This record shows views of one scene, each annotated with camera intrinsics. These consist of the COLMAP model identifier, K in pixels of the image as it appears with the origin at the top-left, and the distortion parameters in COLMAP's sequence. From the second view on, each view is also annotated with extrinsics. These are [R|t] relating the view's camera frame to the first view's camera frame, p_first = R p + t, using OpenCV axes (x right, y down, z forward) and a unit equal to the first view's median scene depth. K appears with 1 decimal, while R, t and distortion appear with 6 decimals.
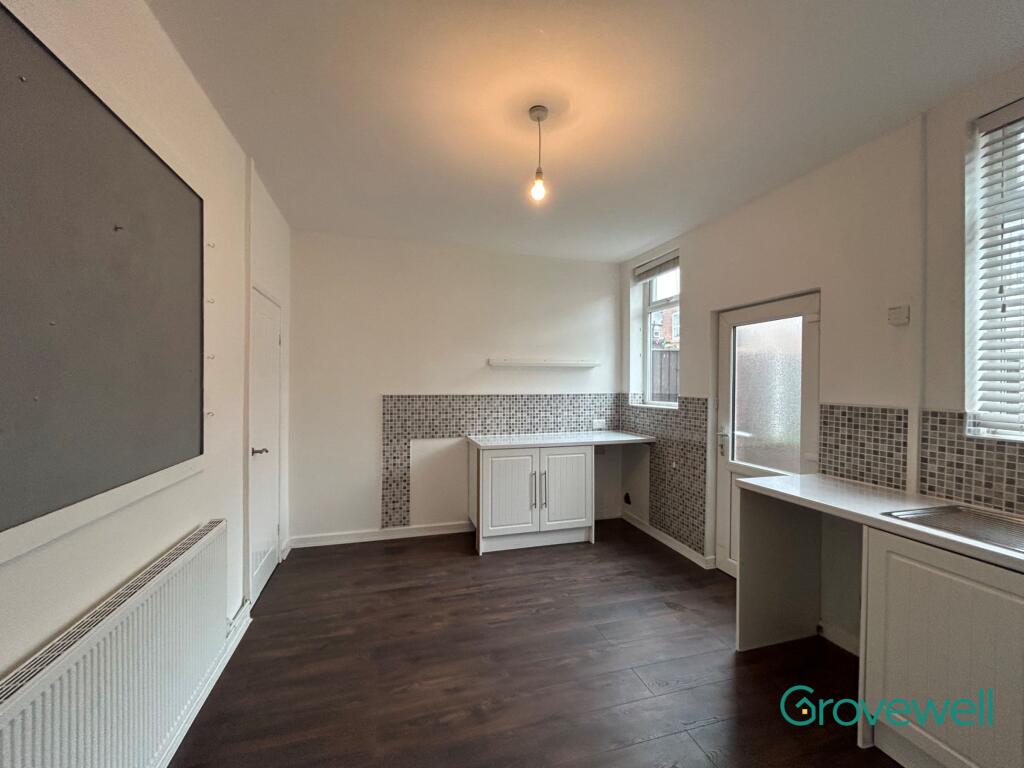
lens RADIAL K [[404.1, 0, 512.7], [0, 404.1, 385.7], [0, 0, 1]] dist [-0.011781, 0.000336]
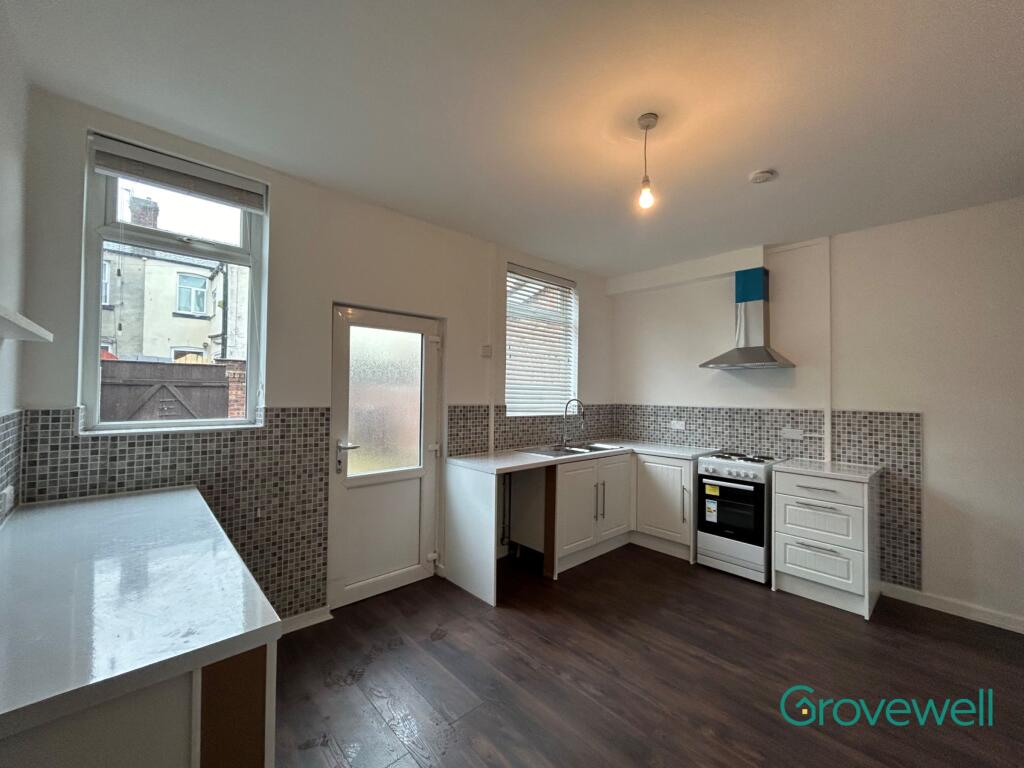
lens RADIAL K [[404.1, 0, 509.5], [0, 404.1, 382.9], [0, 0, 1]] dist [-0.011781, 0.000336]
pose [[-0.430162, -0.007822, 0.902718, -0.372518], [-0.020187, 0.999796, -0.000957, -0.022664], [-0.902526, -0.018635, -0.430232, 0.958389]]
